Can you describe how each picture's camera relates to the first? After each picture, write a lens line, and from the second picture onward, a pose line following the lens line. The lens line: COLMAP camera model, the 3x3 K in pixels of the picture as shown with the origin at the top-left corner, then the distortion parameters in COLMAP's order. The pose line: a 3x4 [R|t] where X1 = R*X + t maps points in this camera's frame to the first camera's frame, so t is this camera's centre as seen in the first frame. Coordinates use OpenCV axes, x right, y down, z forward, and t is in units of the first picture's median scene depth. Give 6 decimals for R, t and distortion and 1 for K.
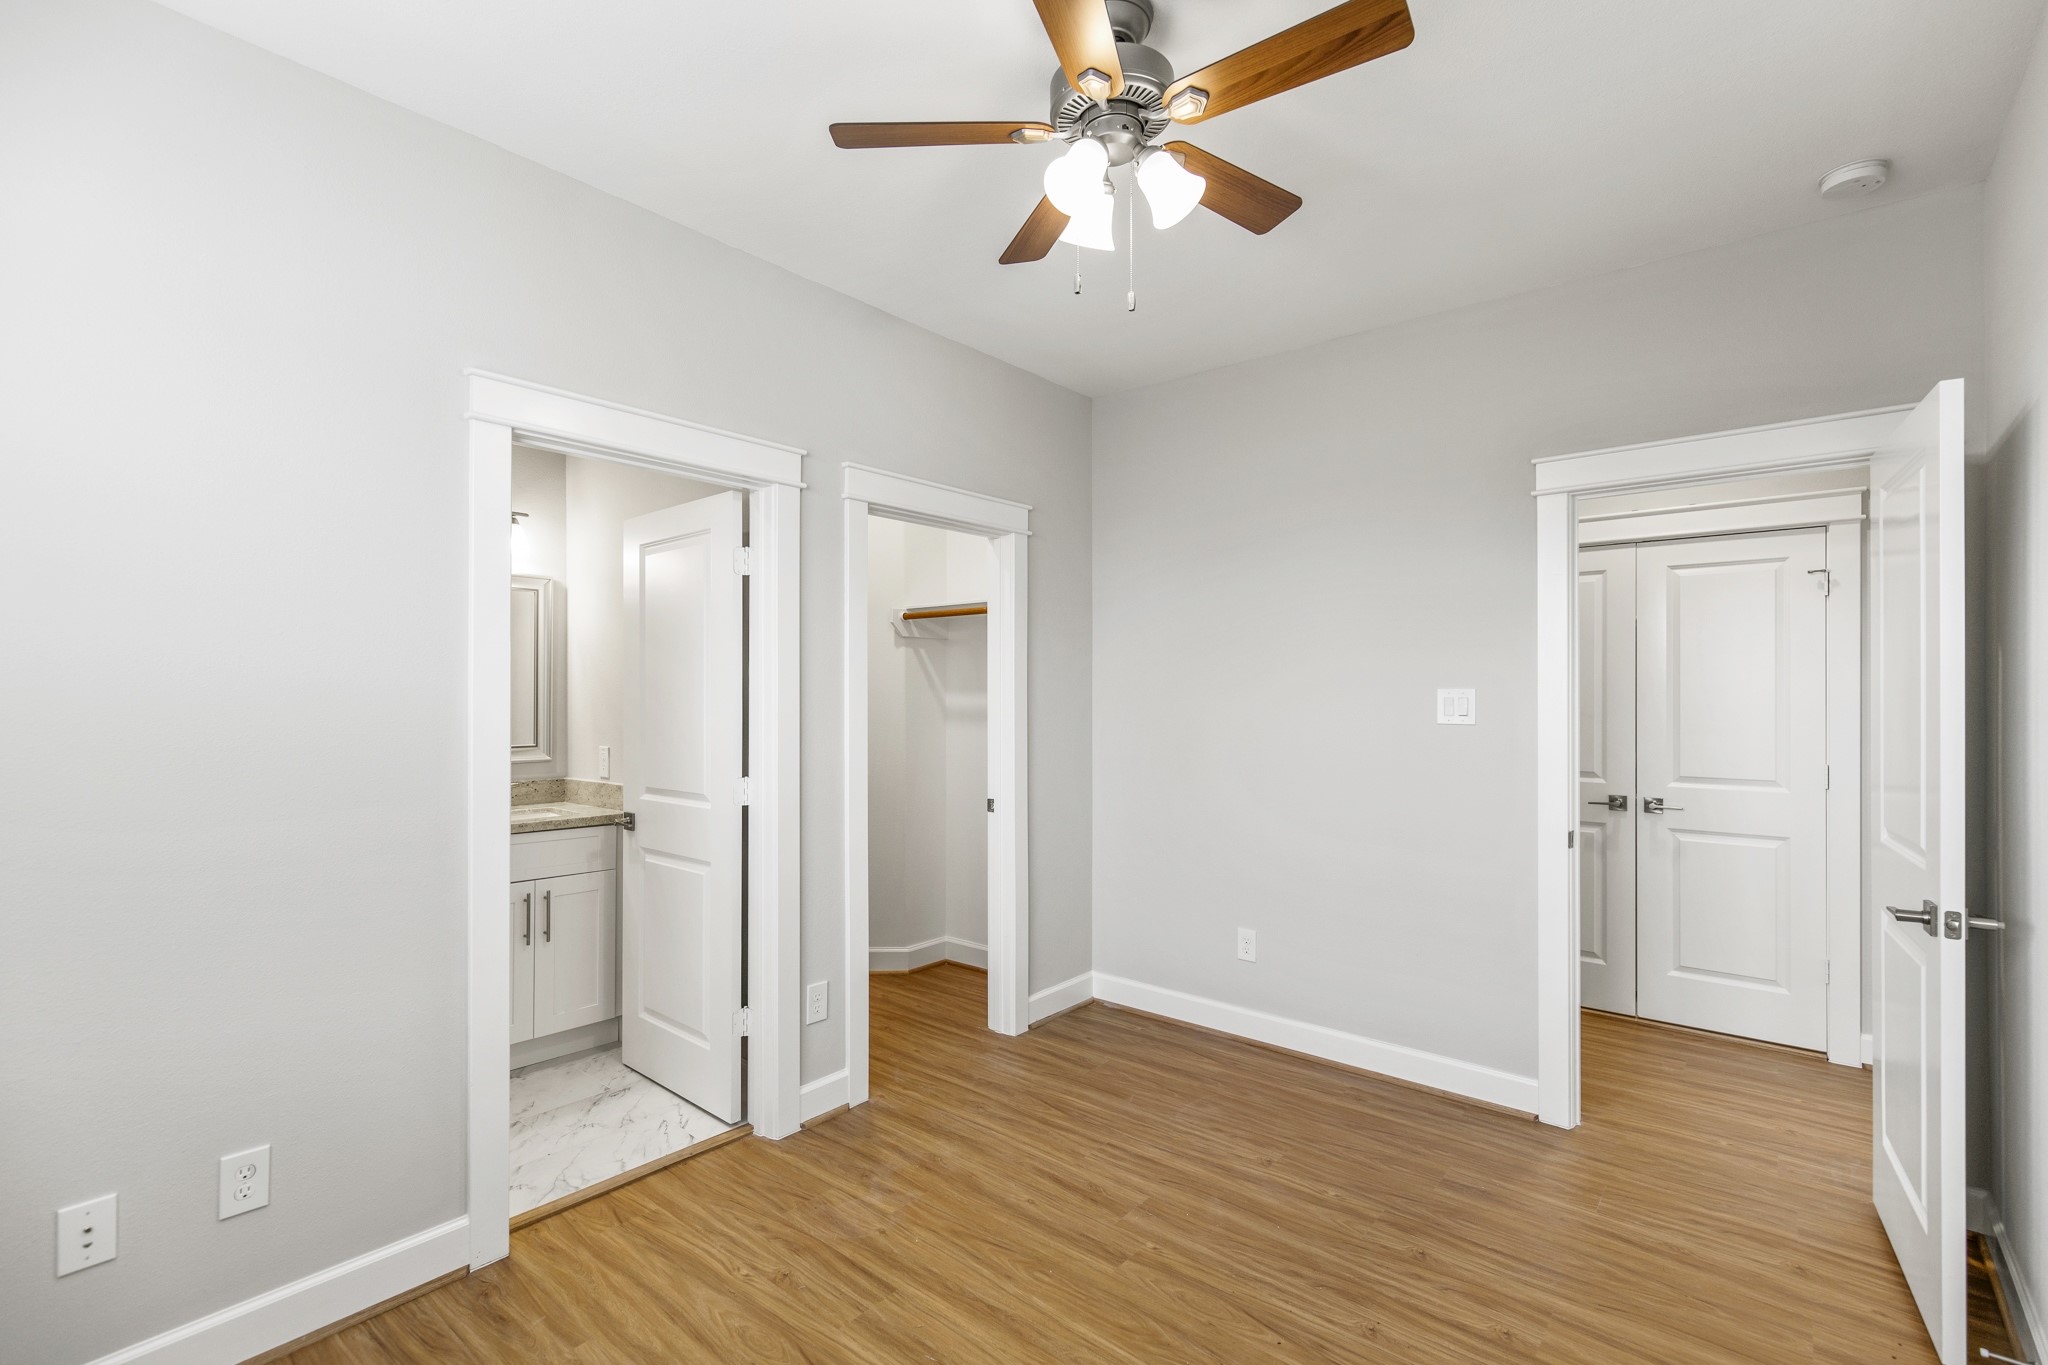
lens RADIAL K [[924.5, 0, 1024.5], [0, 924.5, 685.0], [0, 0, 1]] dist [-0.003610, -0.001547]
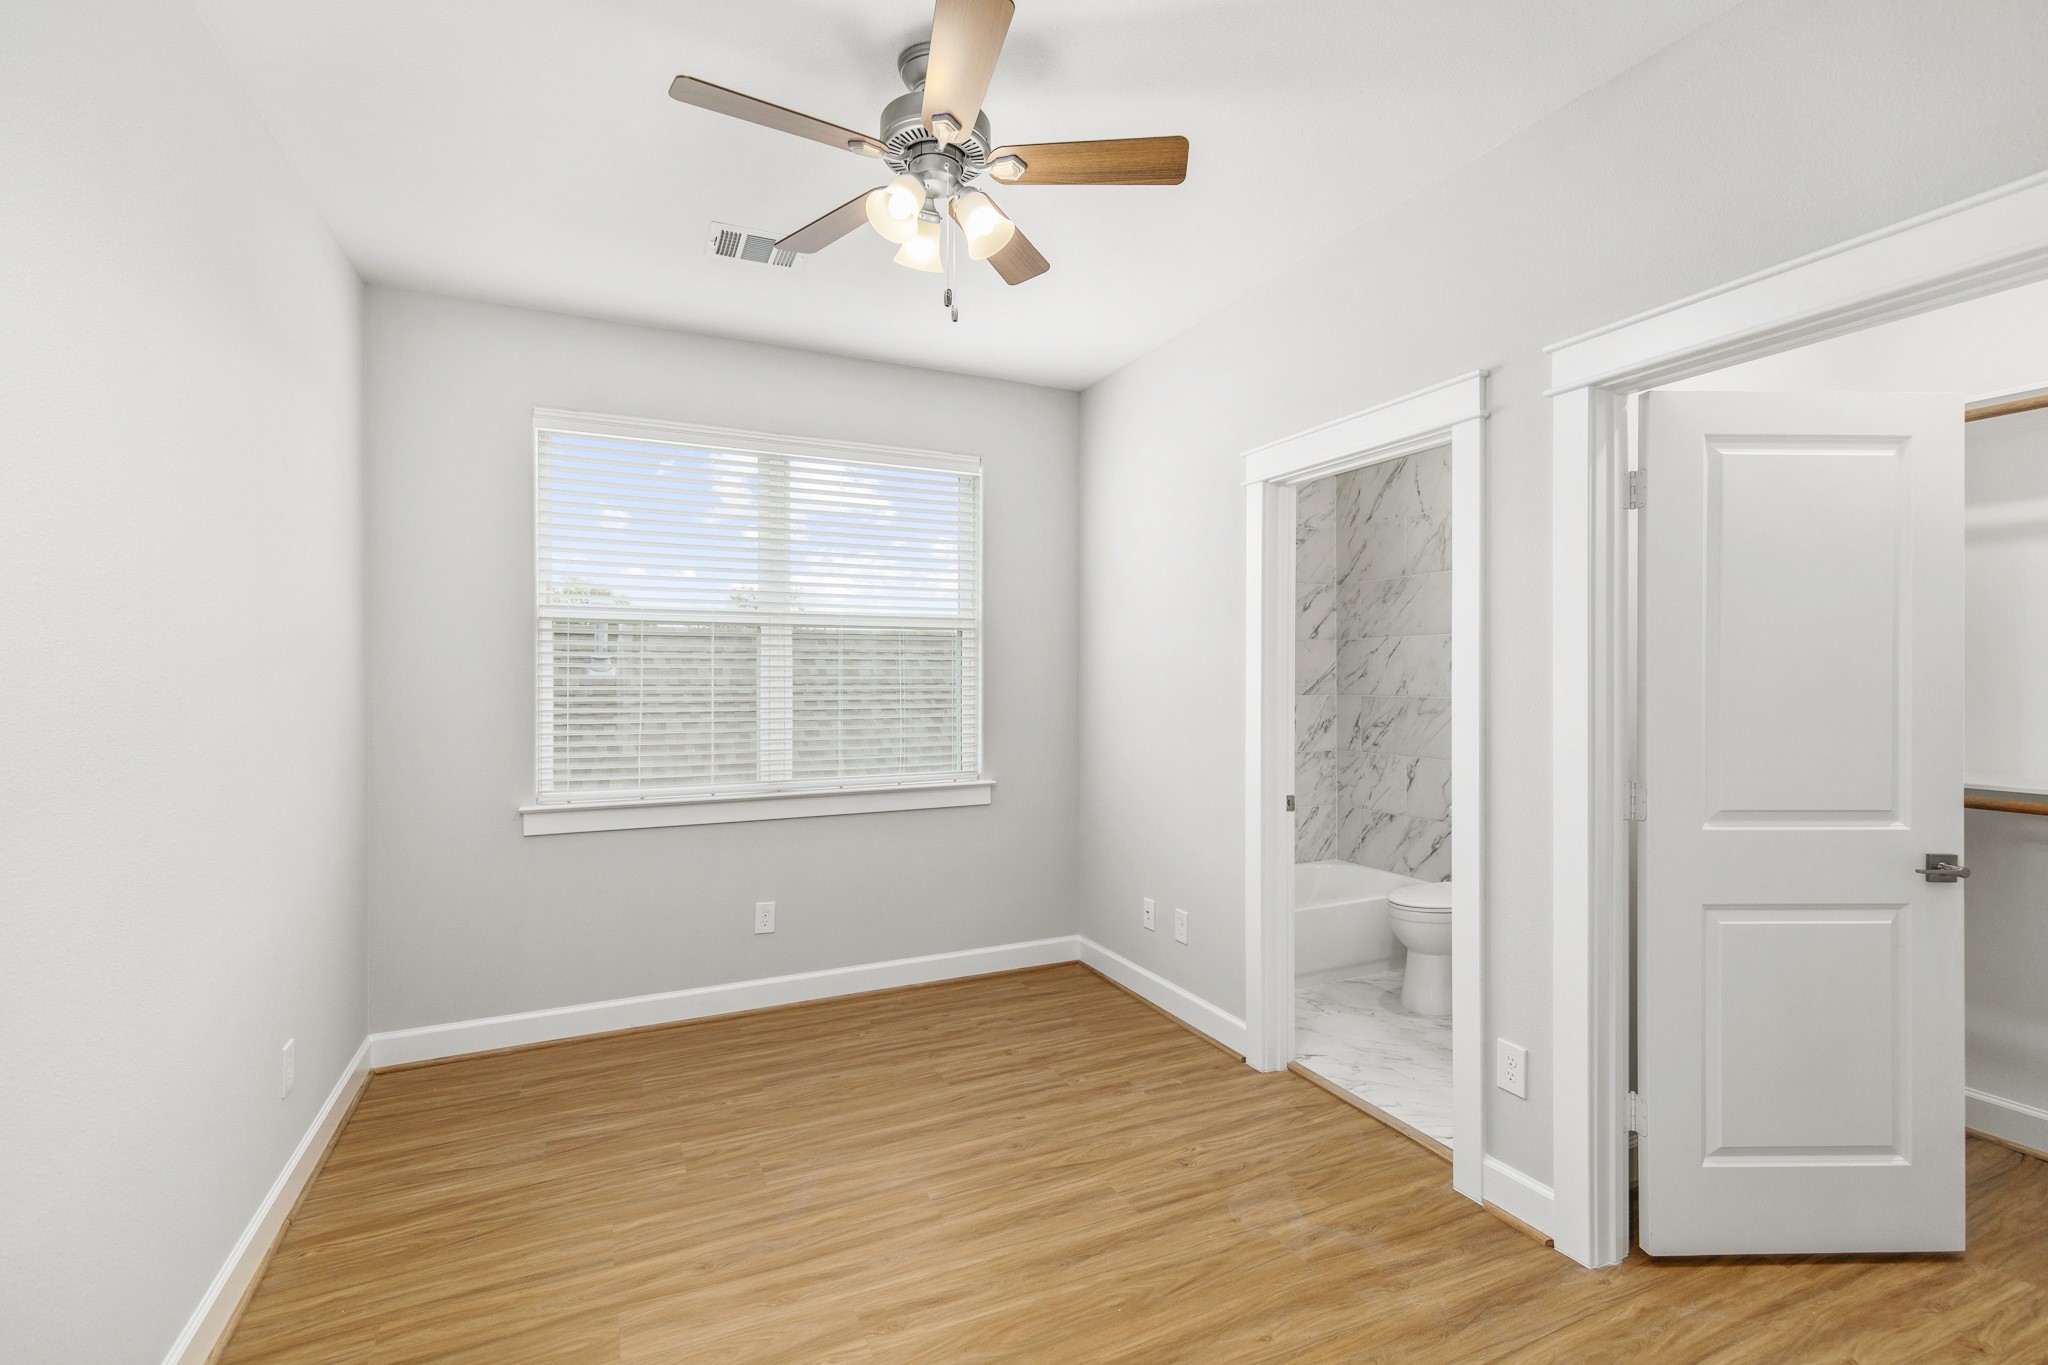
lens RADIAL K [[924.5, 0, 1020.4], [0, 924.5, 681.7], [0, 0, 1]] dist [-0.003610, -0.001547]
pose [[-0.425093, 0.010623, -0.905087, 0.662238], [0.008426, 0.999934, 0.007779, 0.008596], [0.905110, -0.004320, -0.425155, 0.974801]]
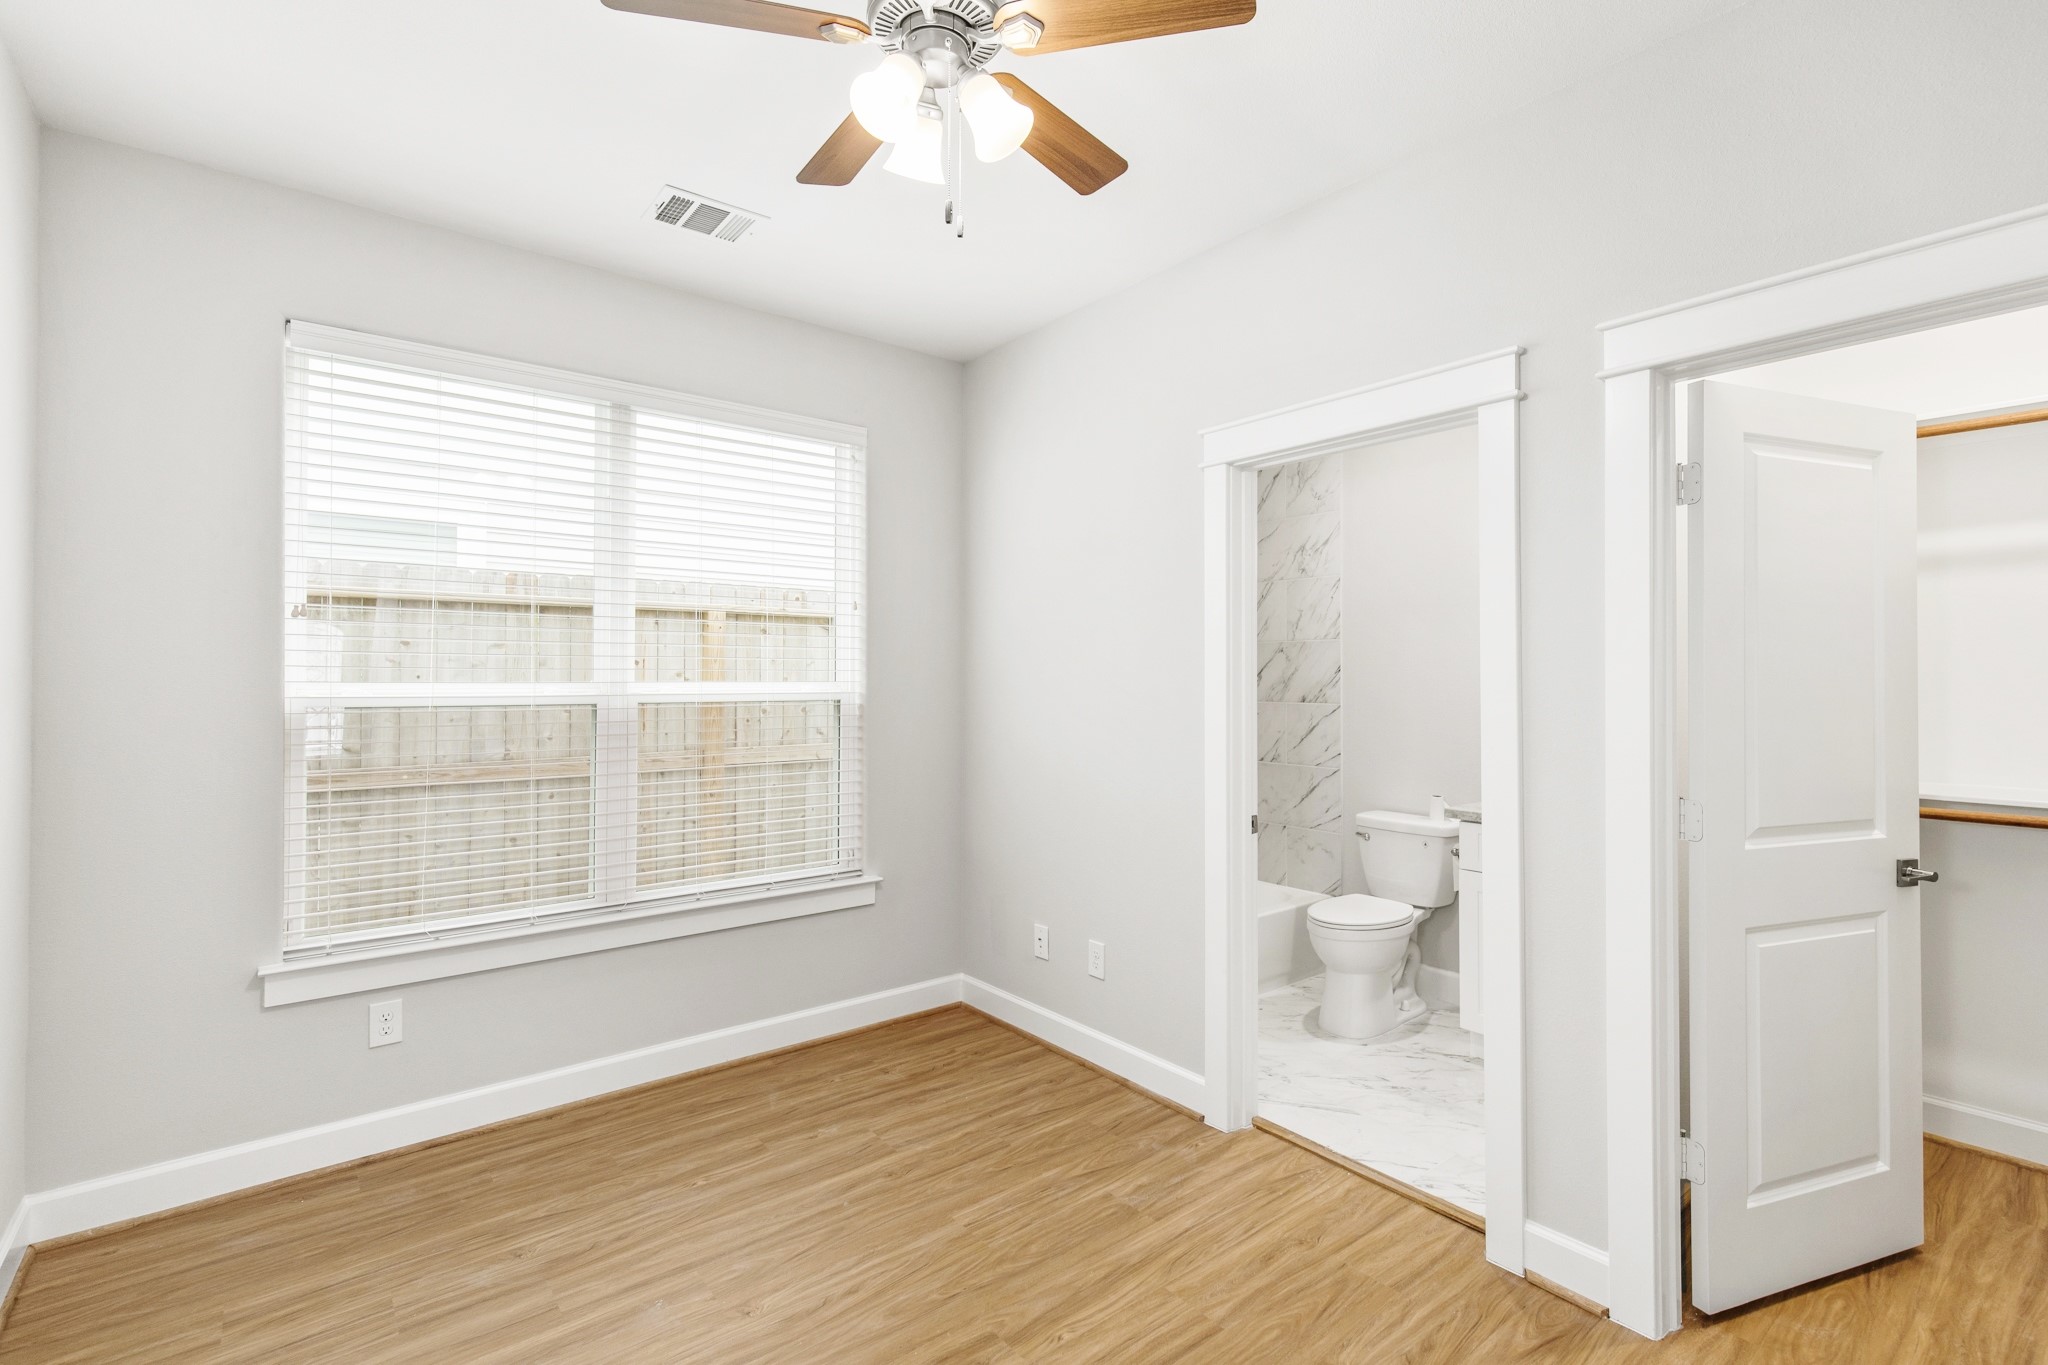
lens RADIAL K [[924.5, 0, 1035.2], [0, 924.5, 669.5], [0, 0, 1]] dist [-0.003610, -0.001547]
pose [[-0.182778, 0.000472, -0.983154, 0.543604], [0.007477, 0.999972, -0.000910, -0.001469], [0.983126, -0.007517, -0.182777, 0.754028]]
